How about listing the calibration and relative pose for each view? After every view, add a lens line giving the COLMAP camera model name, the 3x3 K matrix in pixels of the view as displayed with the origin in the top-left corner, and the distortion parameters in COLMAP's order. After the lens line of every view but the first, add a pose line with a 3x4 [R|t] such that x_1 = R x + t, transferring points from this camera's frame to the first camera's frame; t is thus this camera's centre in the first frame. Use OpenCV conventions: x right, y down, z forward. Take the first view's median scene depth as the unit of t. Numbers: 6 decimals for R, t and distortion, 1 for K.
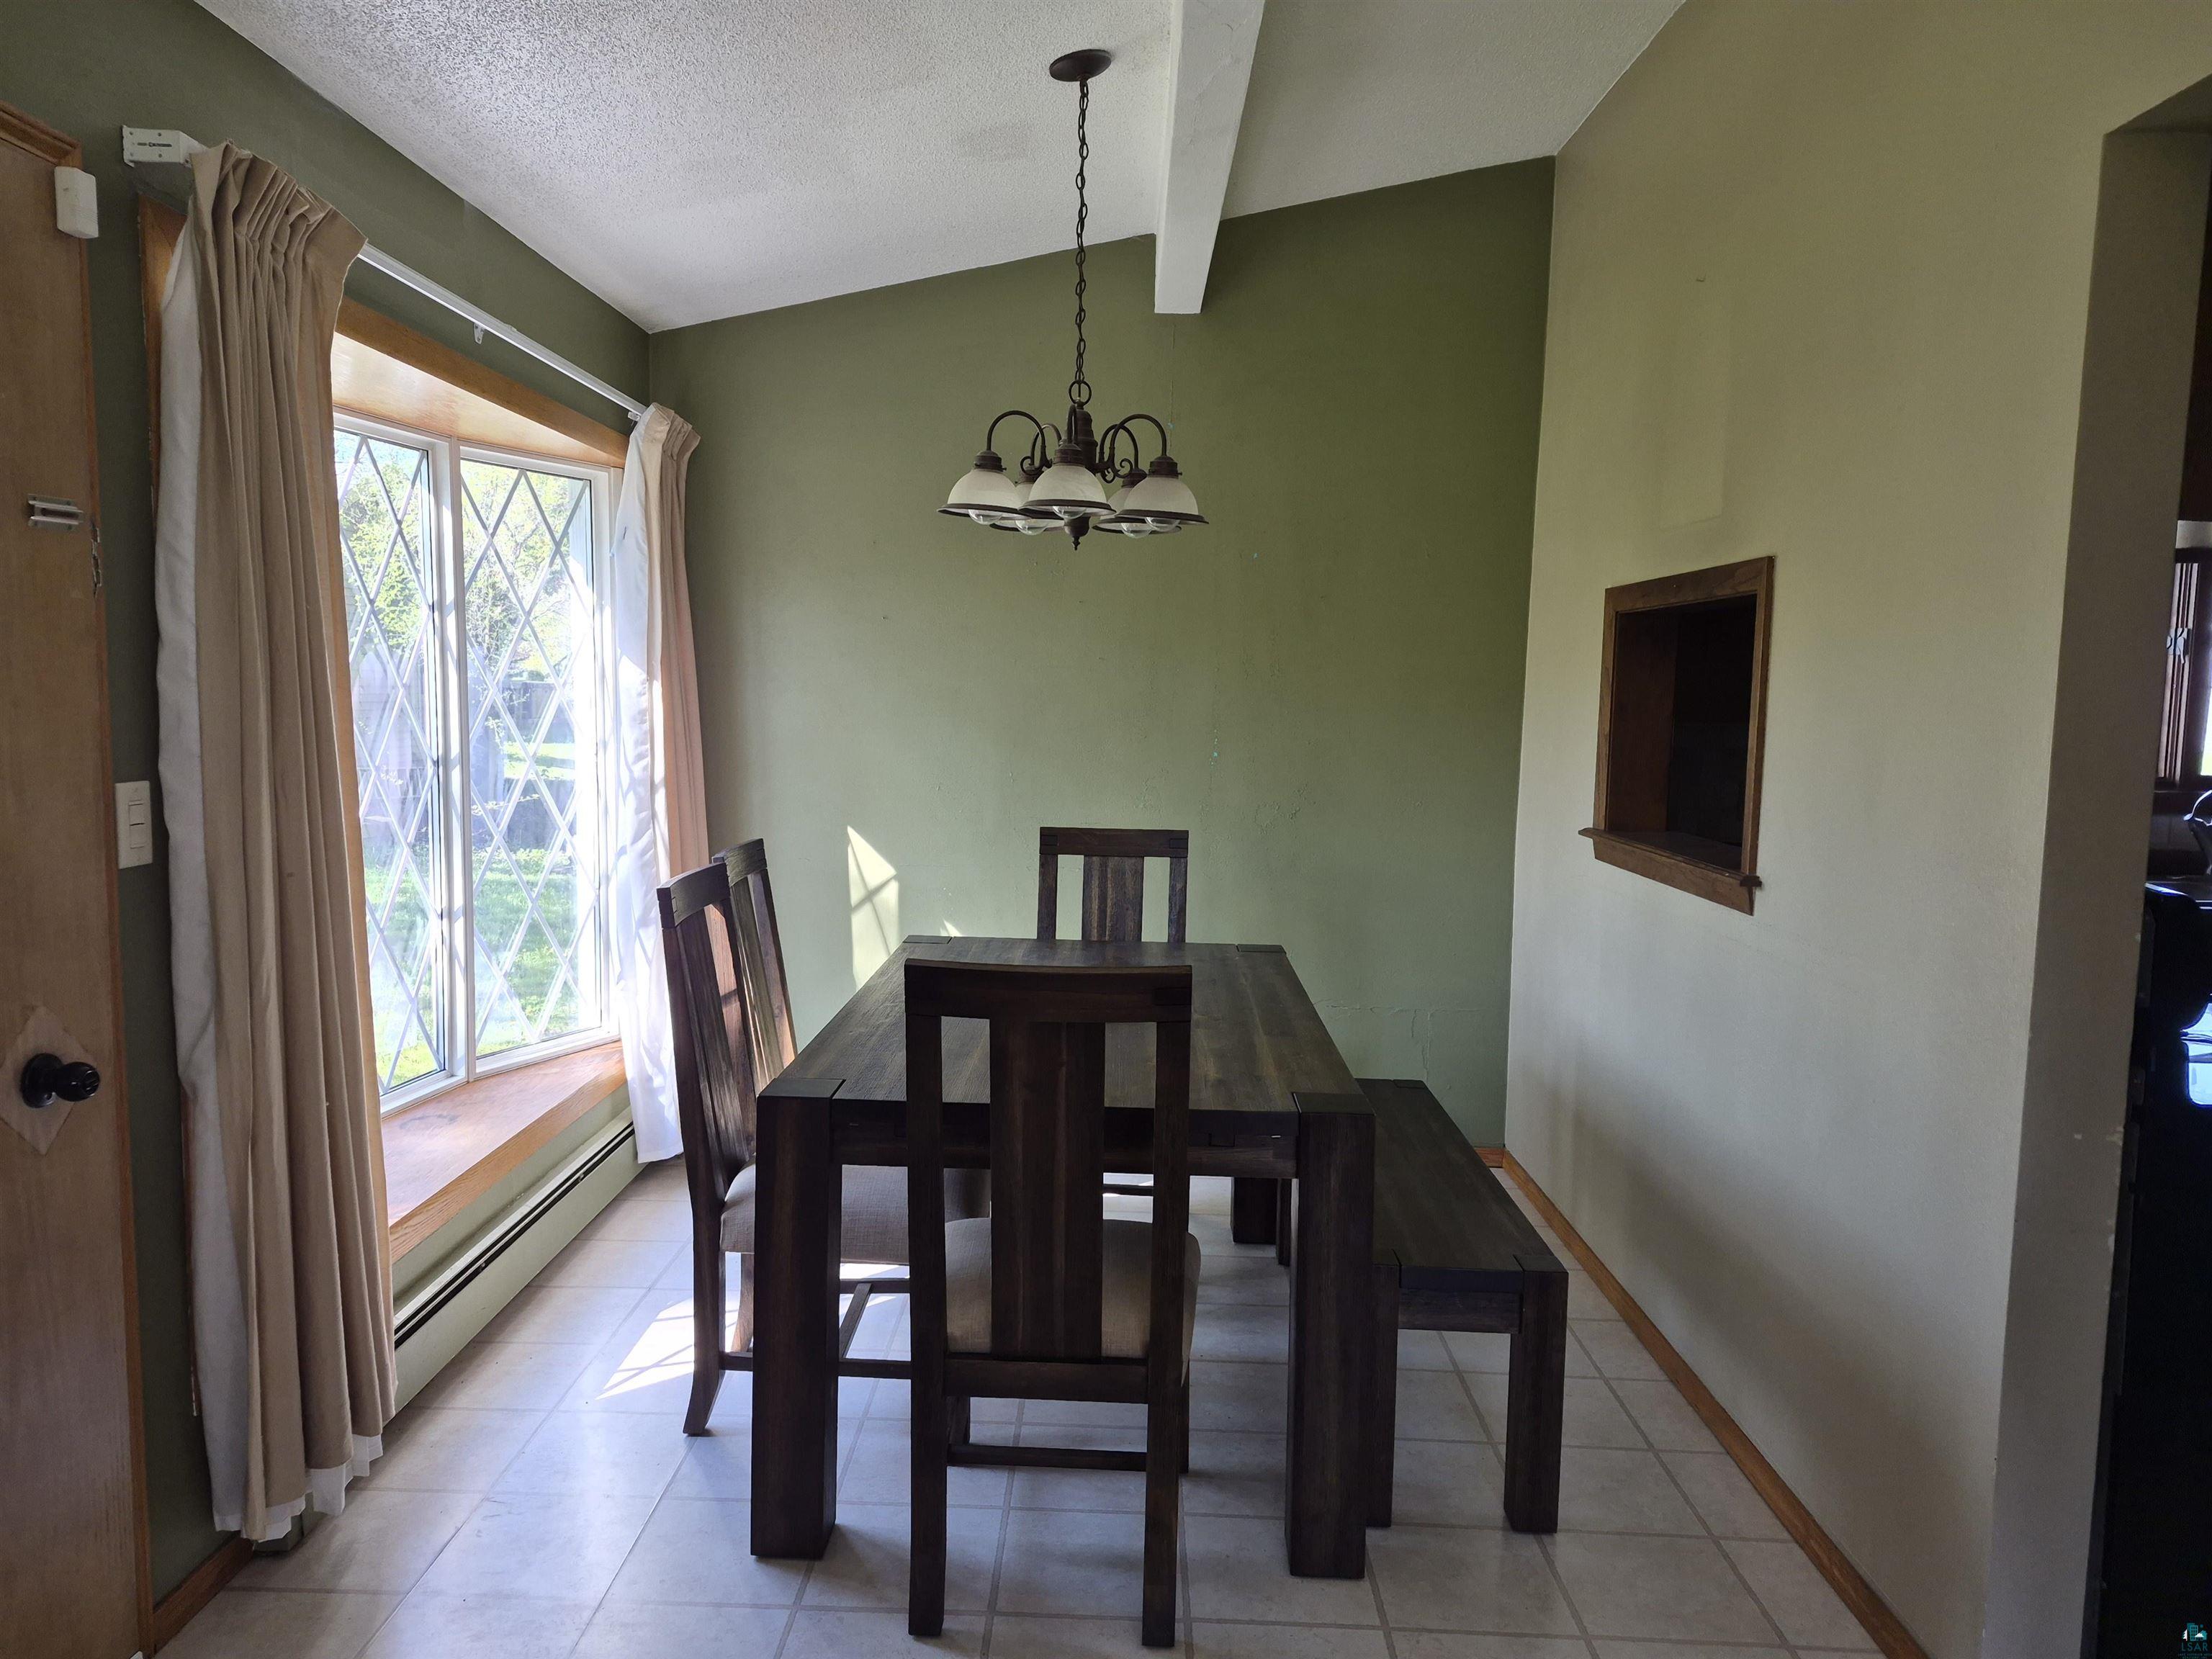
lens RADIAL K [[1544.0, 0, 1102.2], [0, 1544.0, 813.4], [0, 0, 1]] dist [0.053971, -0.053051]
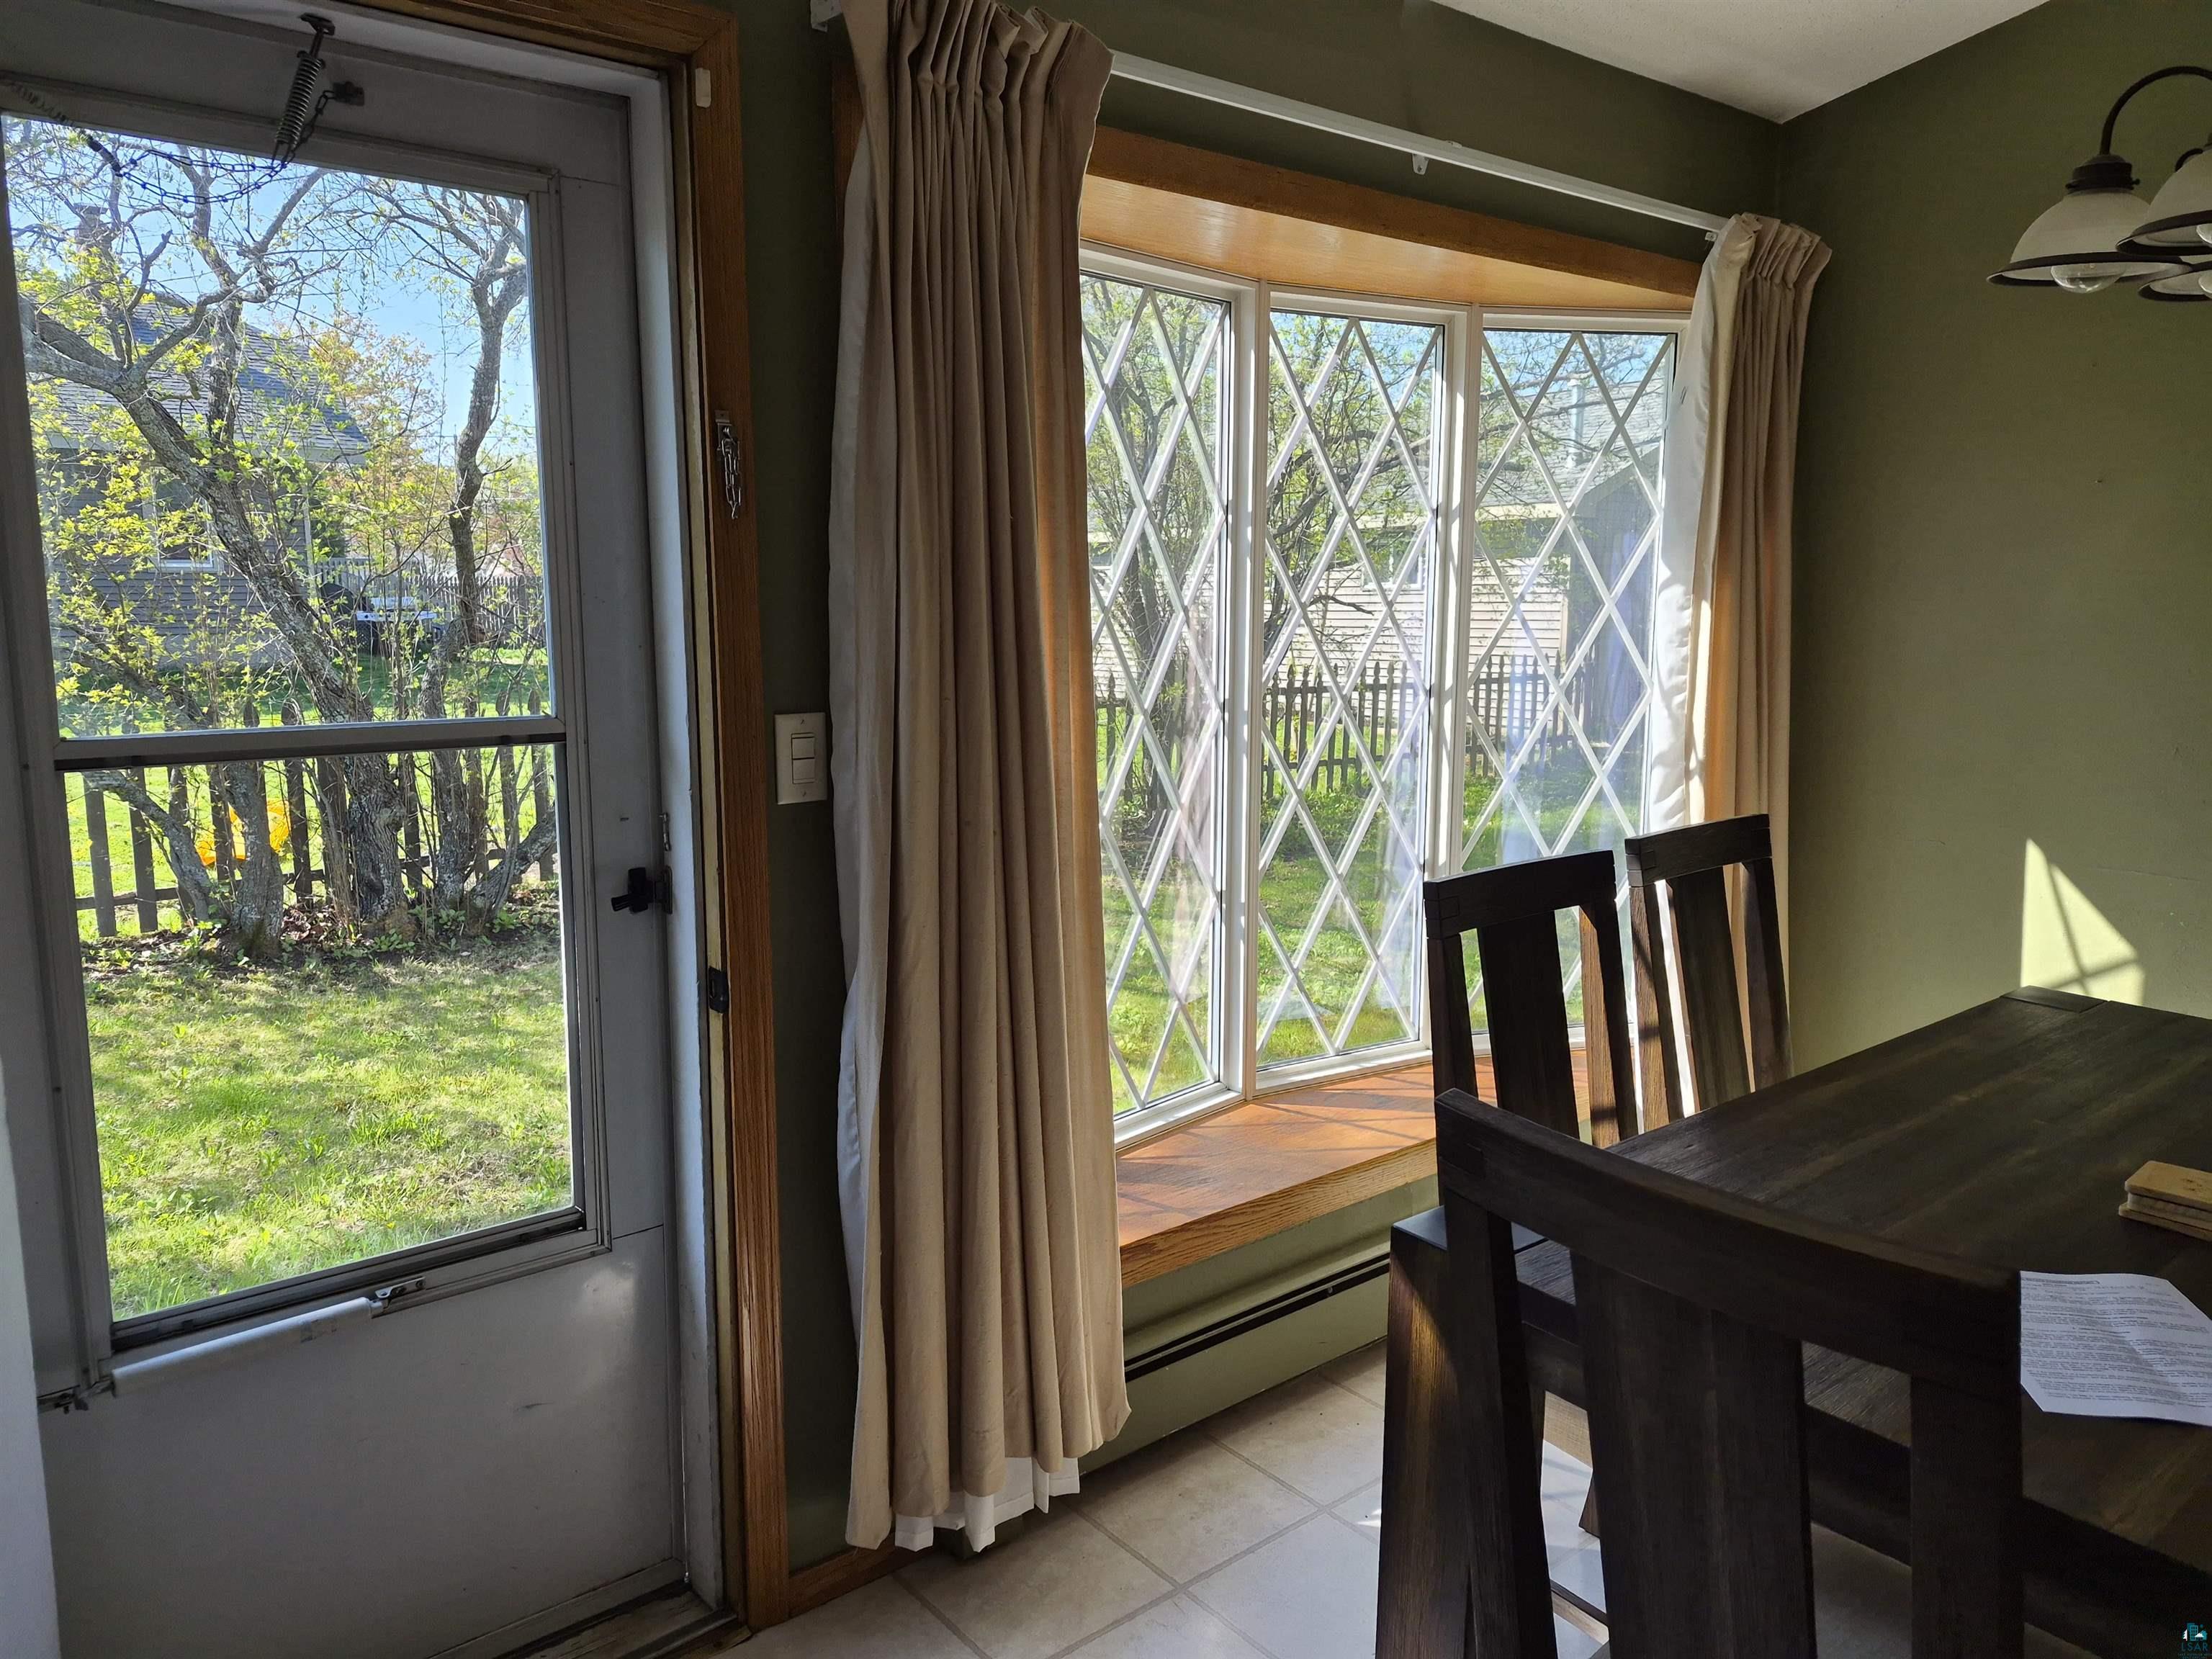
lens RADIAL K [[1544.0, 0, 1102.2], [0, 1544.0, 813.4], [0, 0, 1]] dist [0.053971, -0.053051]
pose [[0.640255, 0.085627, -0.763375, 0.119486], [-0.045001, 0.996242, 0.074004, -0.020870], [0.766843, -0.013028, 0.641702, 0.301580]]
